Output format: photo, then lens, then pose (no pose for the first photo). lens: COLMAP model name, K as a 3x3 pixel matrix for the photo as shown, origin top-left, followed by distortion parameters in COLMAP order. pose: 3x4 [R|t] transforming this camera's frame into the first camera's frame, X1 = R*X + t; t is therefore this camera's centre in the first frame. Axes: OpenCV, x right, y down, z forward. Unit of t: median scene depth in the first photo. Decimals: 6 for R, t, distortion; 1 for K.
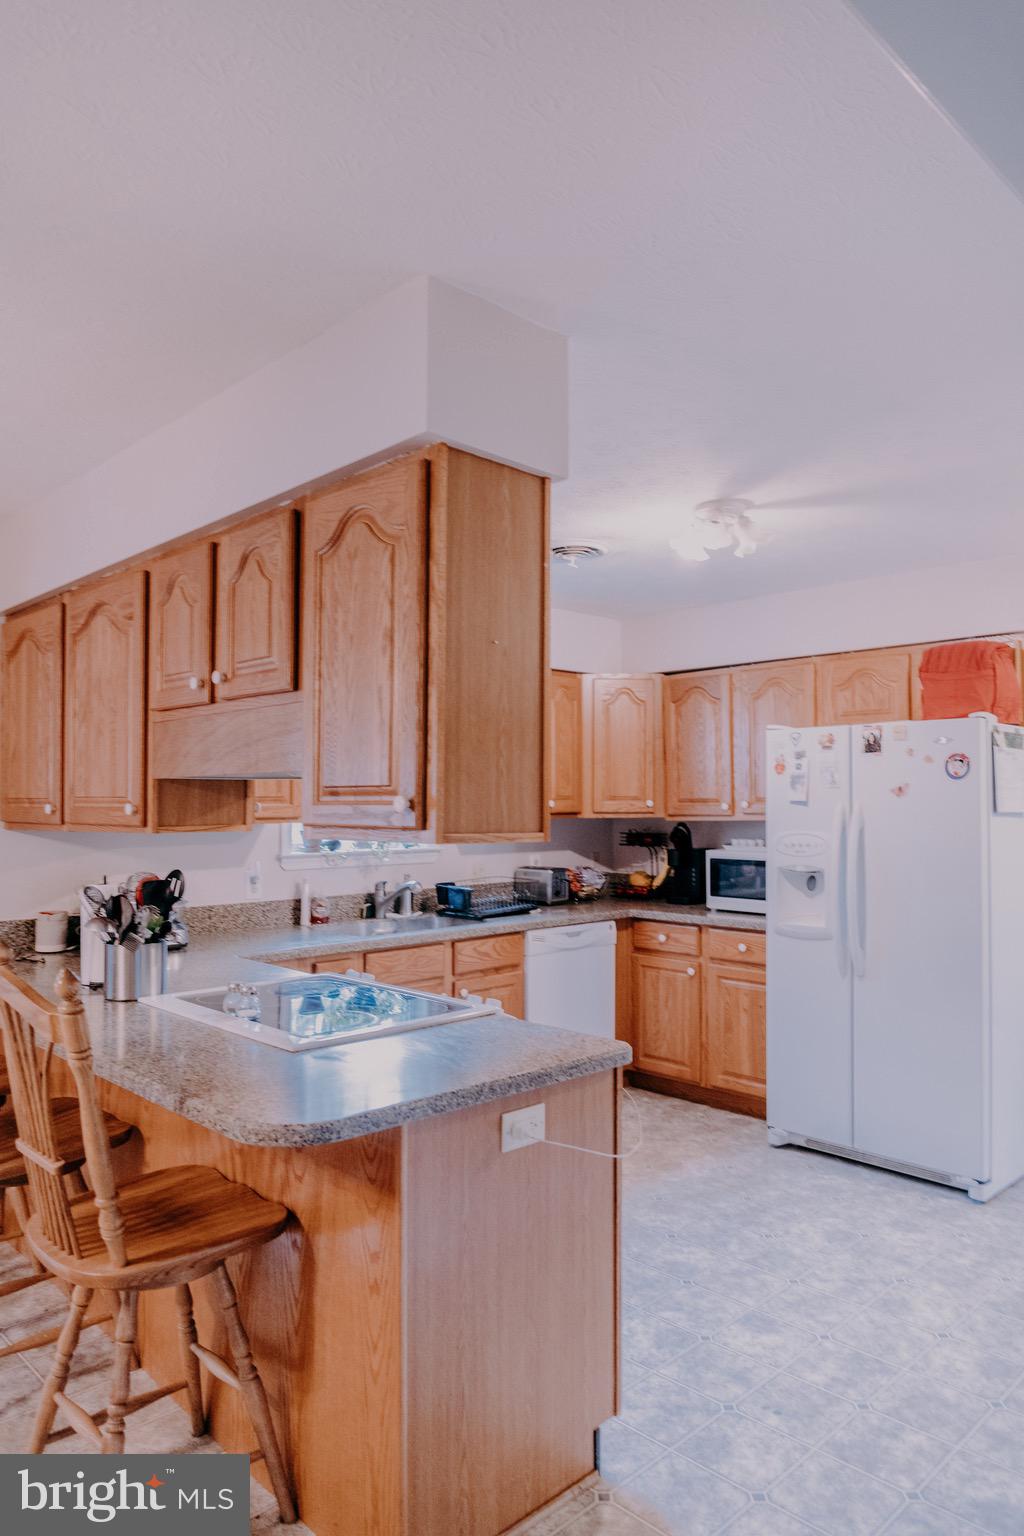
lens RADIAL K [[1031.9, 0, 510.0], [0, 1031.9, 766.0], [0, 0, 1]] dist [-0.004733, -0.018923]
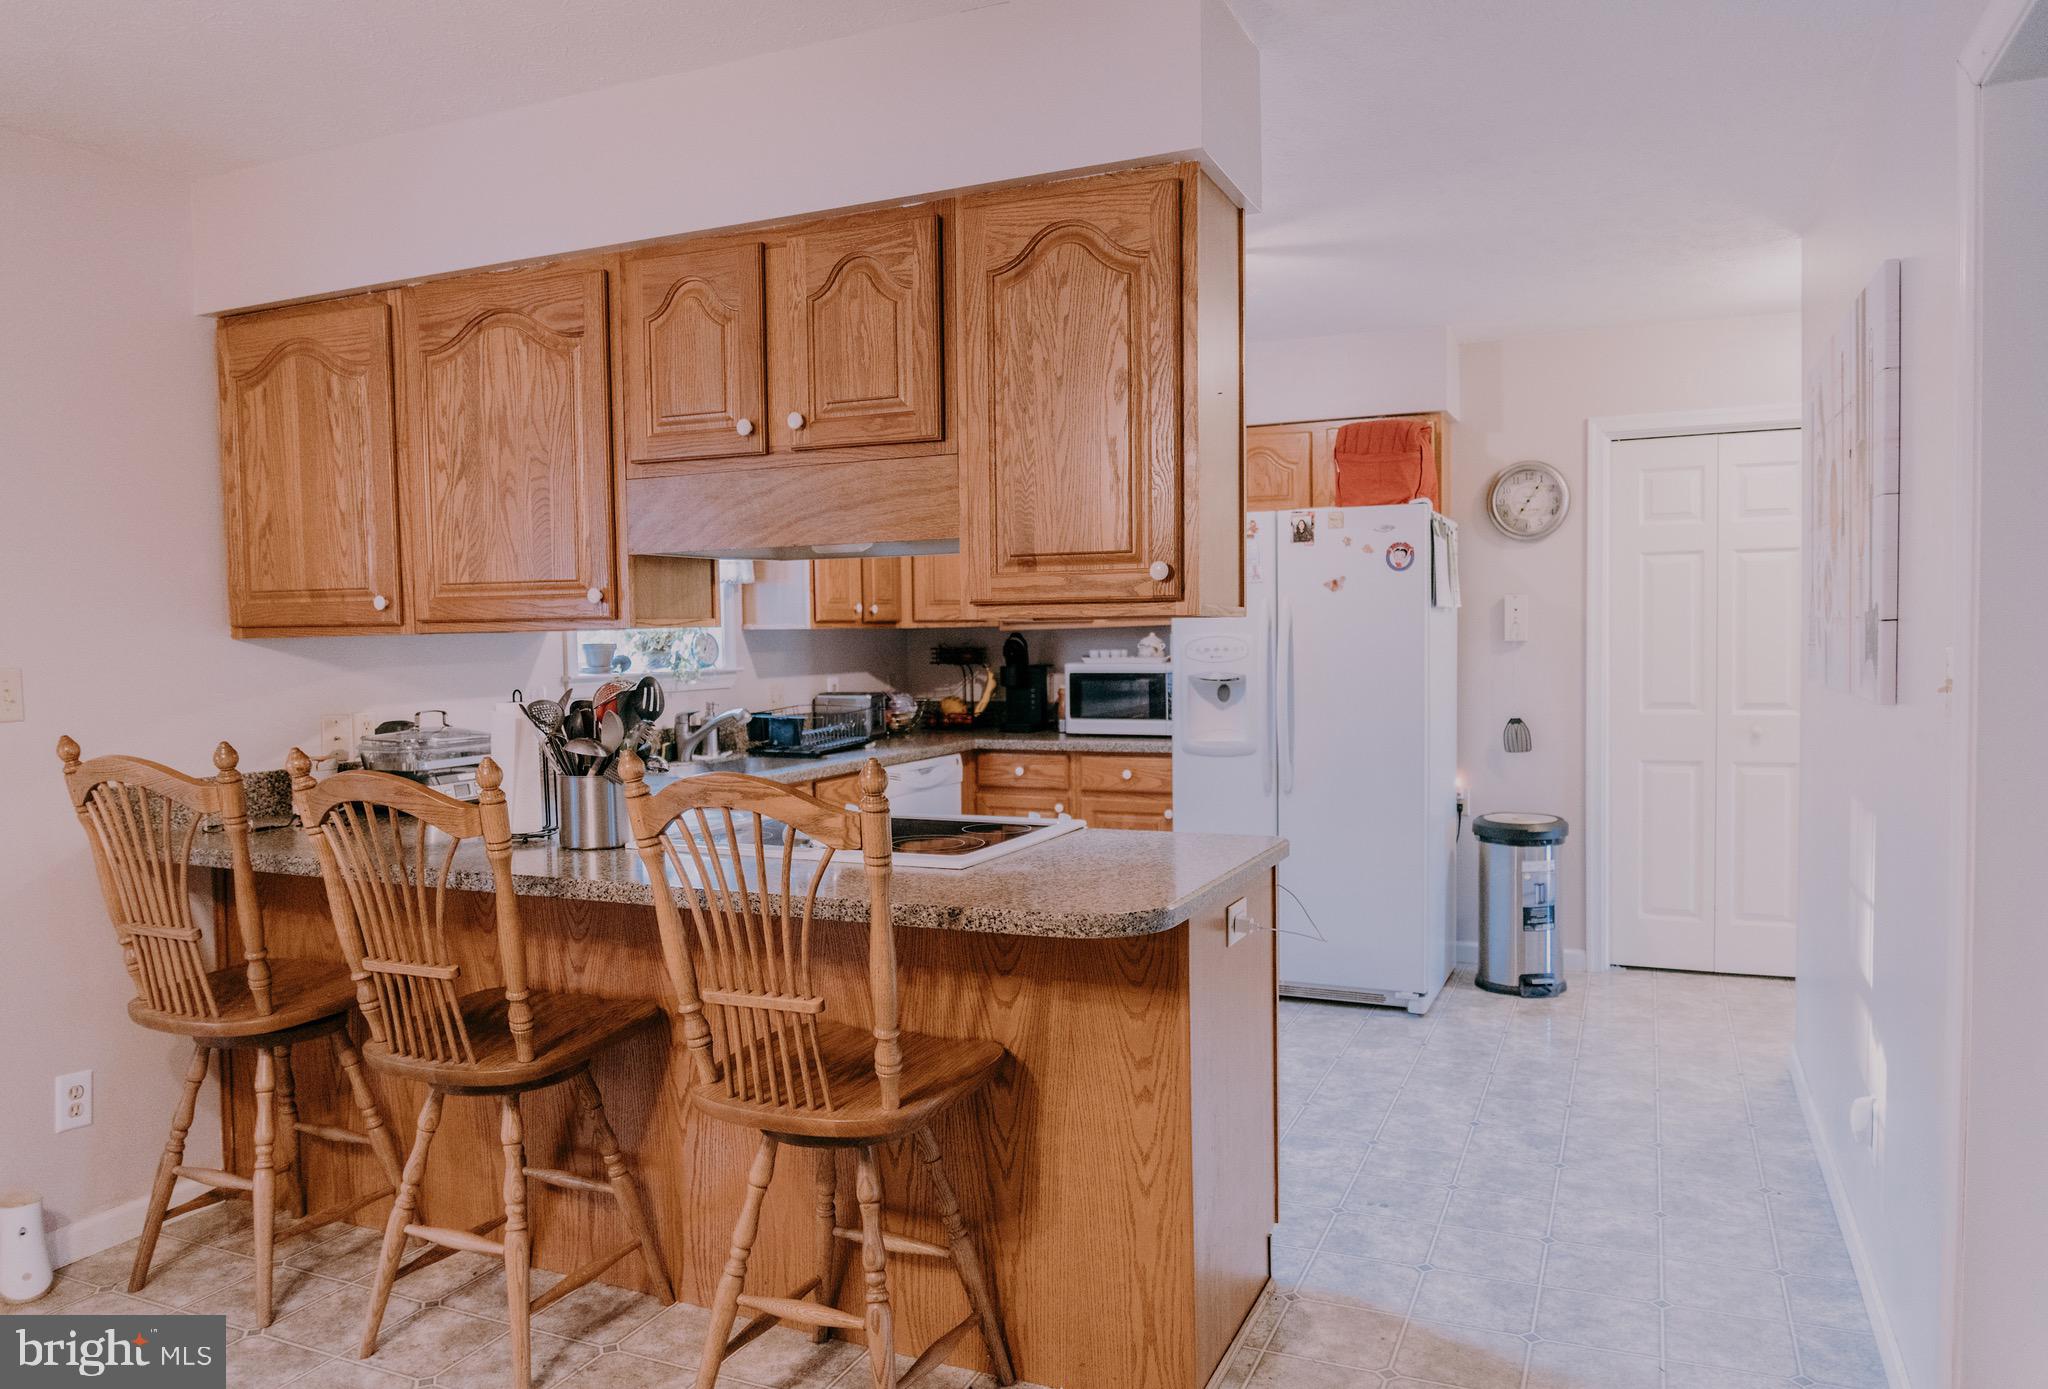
lens RADIAL K [[1431.5, 0, 1027.4], [0, 1431.5, 704.0], [0, 0, 1]] dist [-0.004870, -0.004345]
pose [[0.923368, -0.031681, 0.382606, -0.352118], [0.000354, 0.996659, 0.081674, 0.025995], [-0.383915, -0.075280, 0.920294, -0.056699]]
